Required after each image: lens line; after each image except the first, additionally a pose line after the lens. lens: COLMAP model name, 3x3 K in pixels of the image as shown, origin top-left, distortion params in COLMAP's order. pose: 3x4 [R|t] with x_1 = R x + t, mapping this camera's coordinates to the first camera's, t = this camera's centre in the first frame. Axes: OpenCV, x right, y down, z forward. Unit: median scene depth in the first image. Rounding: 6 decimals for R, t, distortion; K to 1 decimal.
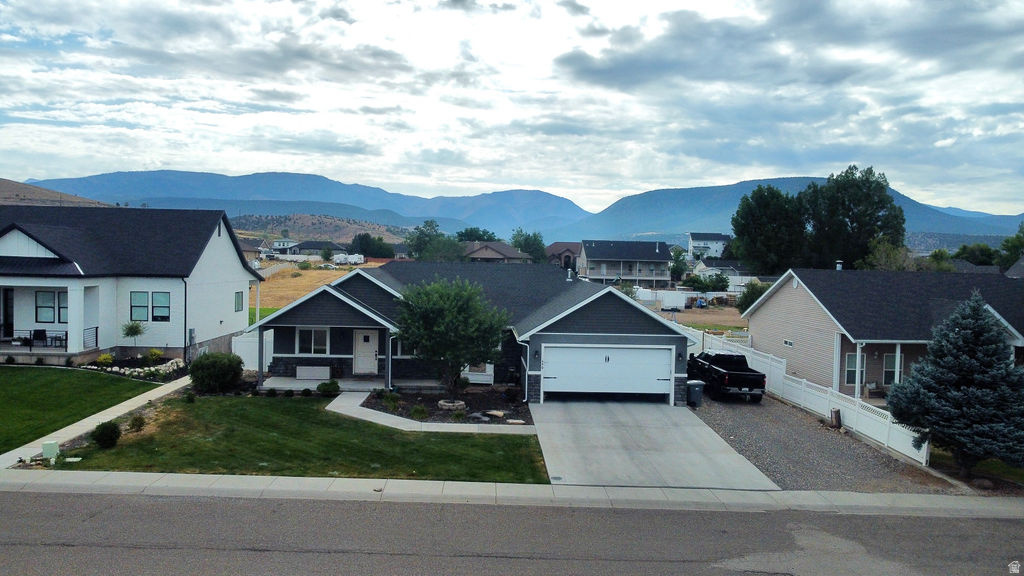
lens RADIAL K [[742.2, 0, 495.3], [0, 742.2, 290.7], [0, 0, 1]] dist [0.000928, -0.005304]
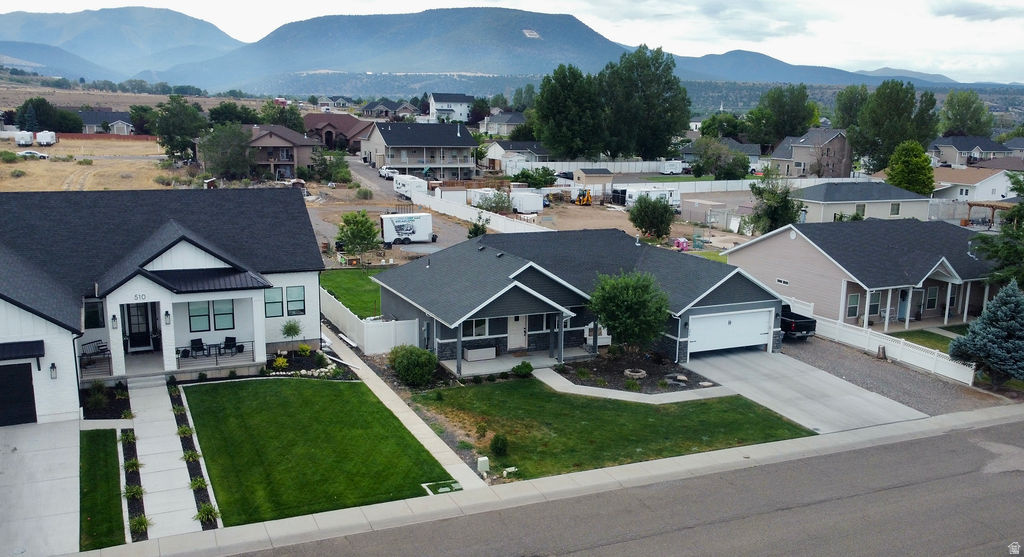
lens RADIAL K [[878.9, 0, 514.0], [0, 878.9, 287.3], [0, 0, 1]] dist [0.006301, -0.001927]
pose [[0.919089, -0.080965, 0.385643, -0.719120], [0.018025, 0.986278, 0.164109, -0.208228], [-0.393638, -0.143879, 0.907936, -0.202912]]
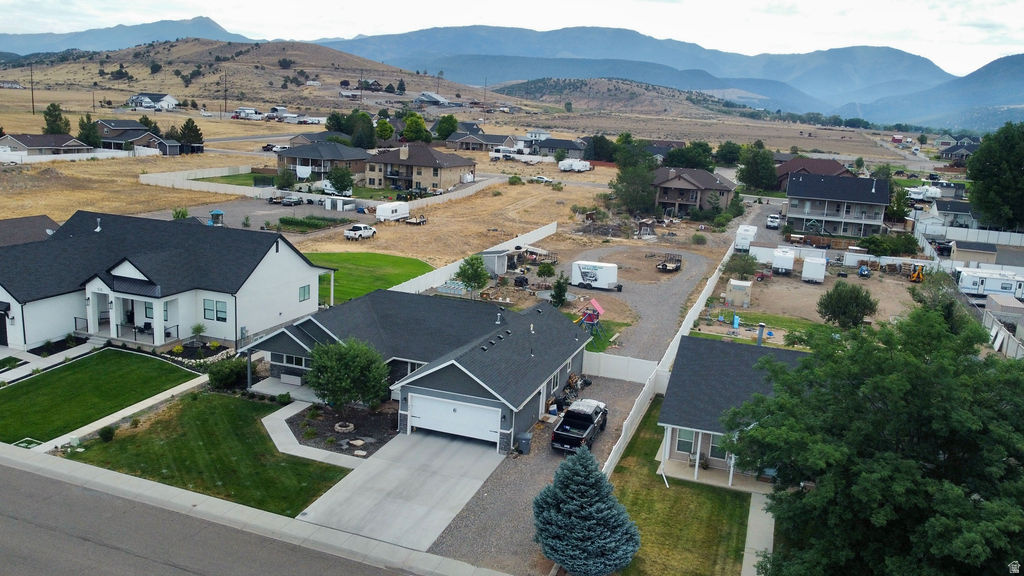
lens RADIAL K [[783.7, 0, 511.5], [0, 783.7, 277.8], [0, 0, 1]] dist [0.004817, -0.010050]
pose [[0.935338, 0.098464, -0.339775, 0.657956], [-0.048477, 0.987098, 0.152606, -0.340555], [0.350417, -0.126267, 0.928043, -0.226431]]
